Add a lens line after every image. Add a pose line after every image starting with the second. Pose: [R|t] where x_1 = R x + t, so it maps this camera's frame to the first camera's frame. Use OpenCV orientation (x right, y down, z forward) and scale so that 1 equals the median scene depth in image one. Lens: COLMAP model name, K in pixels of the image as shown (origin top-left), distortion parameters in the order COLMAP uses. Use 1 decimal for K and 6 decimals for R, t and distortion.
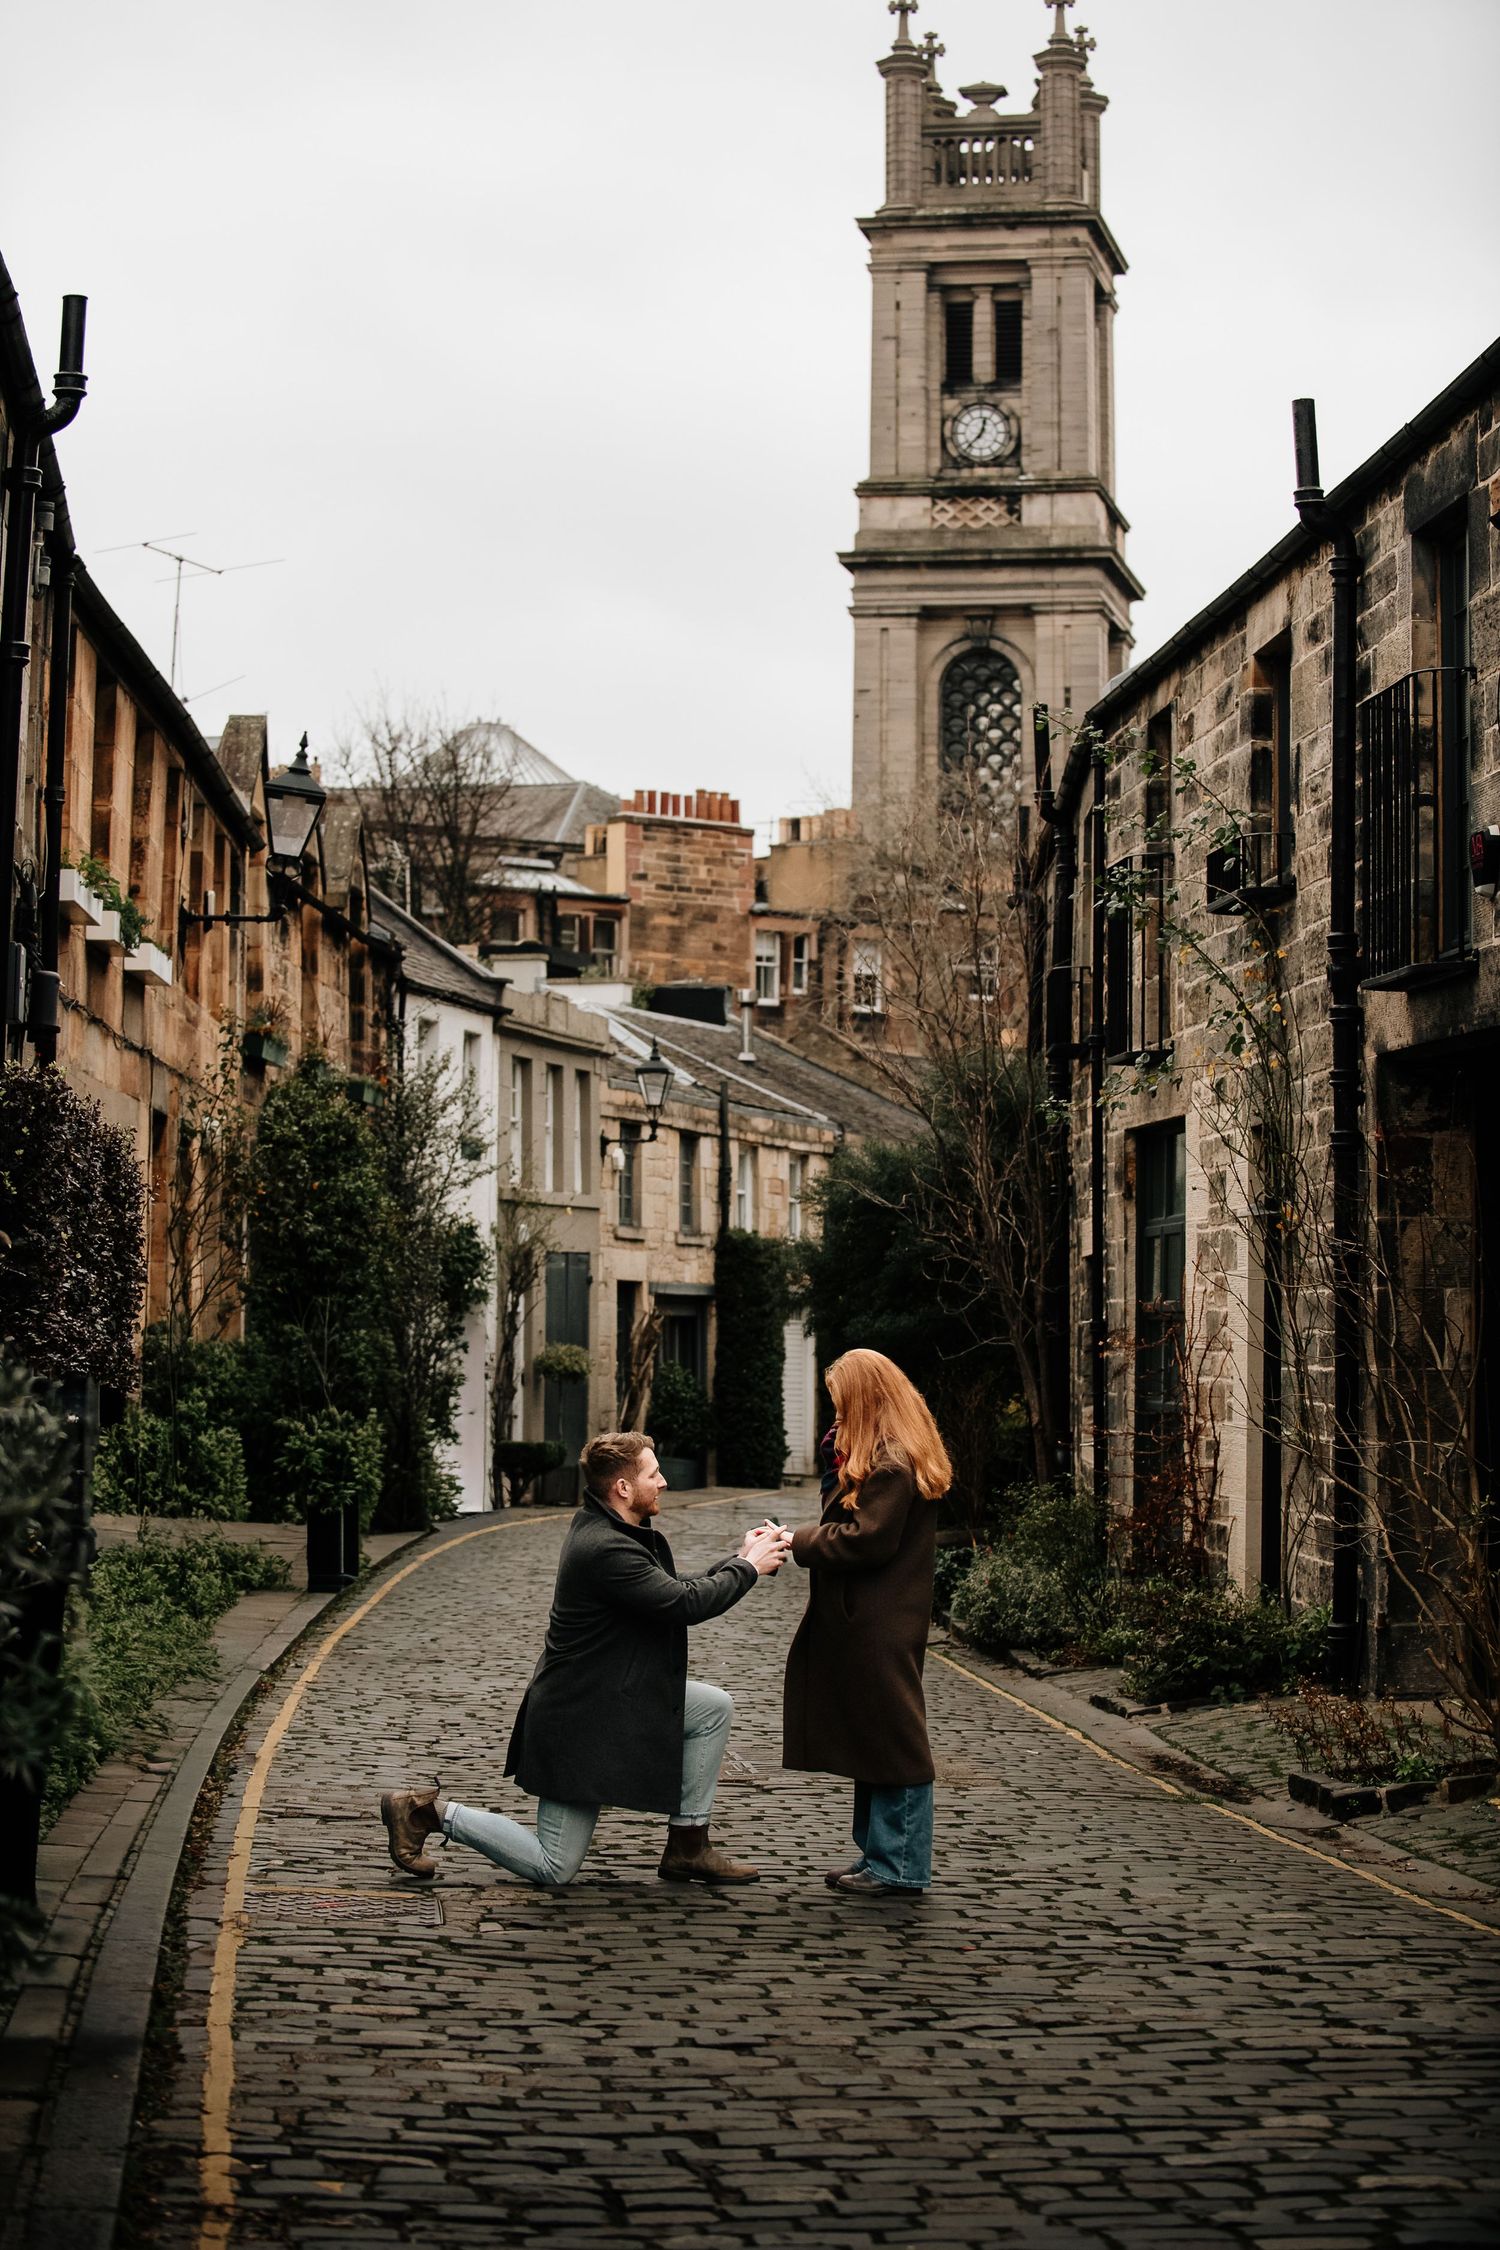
lens RADIAL K [[4655.1, 0, 748.7], [0, 4655.1, 1125.1], [0, 0, 1]] dist [-0.357508, -0.086525]
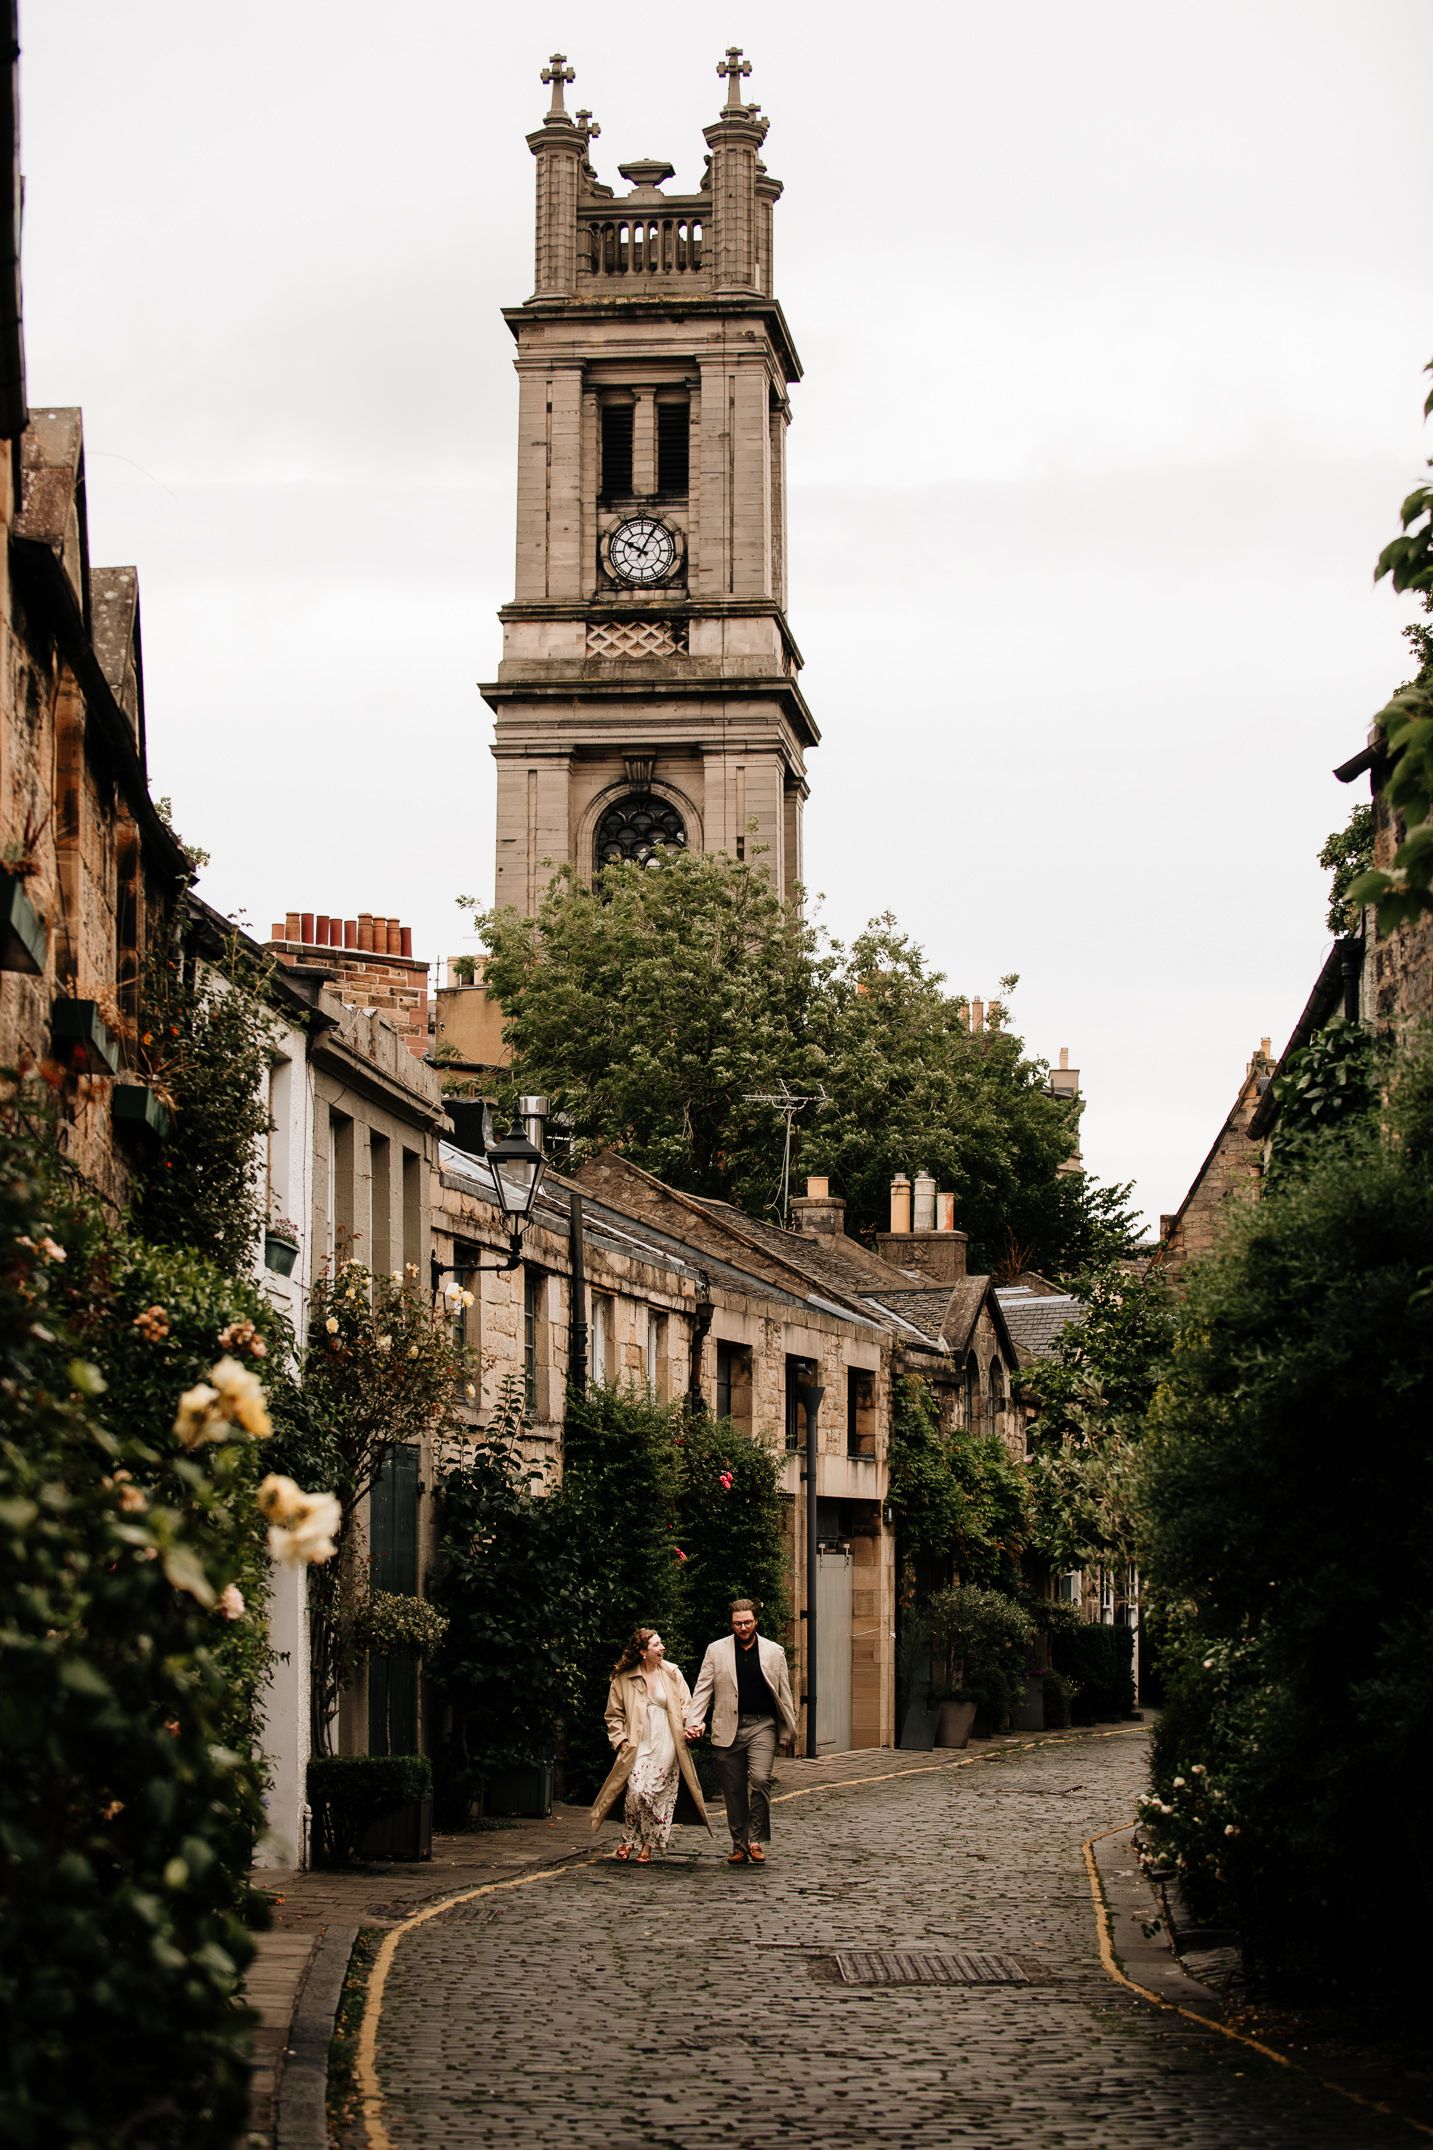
lens RADIAL K [[4470.5, 0, 688.3], [0, 4470.5, 1079.4], [0, 0, 1]] dist [-0.367909, -0.012687]
pose [[0.995493, 0.003690, 0.094767, -0.021662], [0.002469, 0.997896, -0.064781, 0.006795], [-0.094807, 0.064723, 0.993389, 0.157951]]
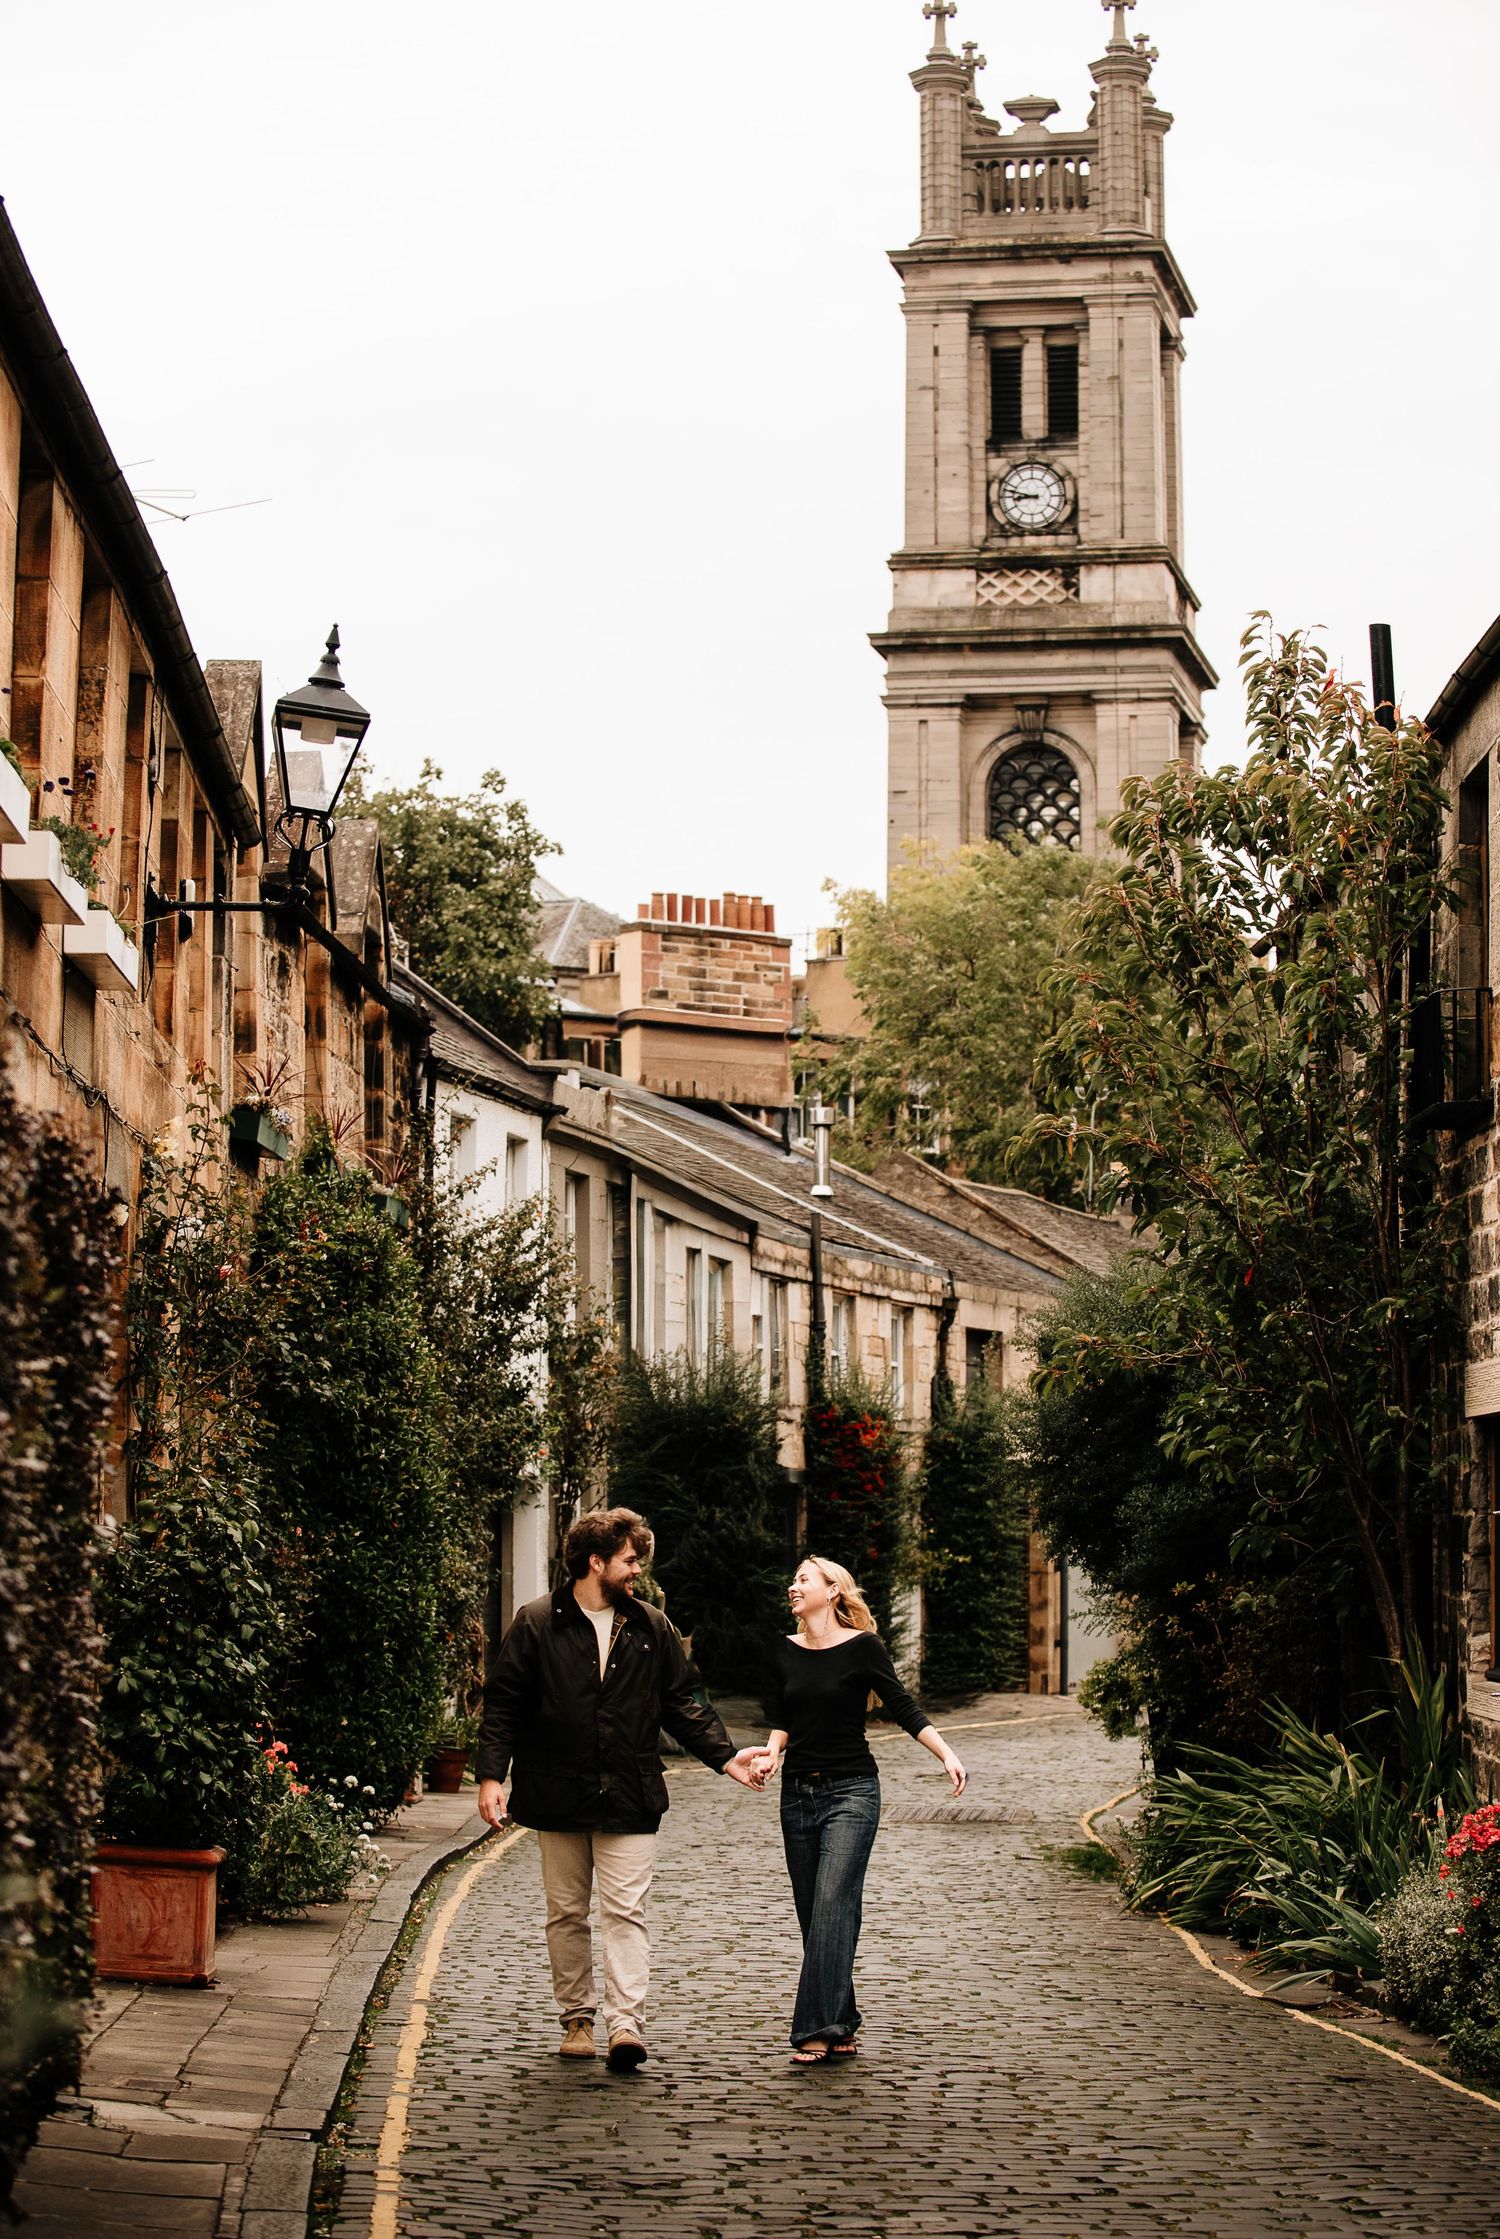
lens RADIAL K [[4995.9, 0, 757.0], [0, 4995.9, 1148.6], [0, 0, 1]] dist [-0.350531, -0.152418]
pose [[0.999961, -0.004963, 0.007266, -0.009272], [0.005190, 0.999491, -0.031479, 0.002761], [-0.007106, 0.031515, 0.999478, 0.066034]]
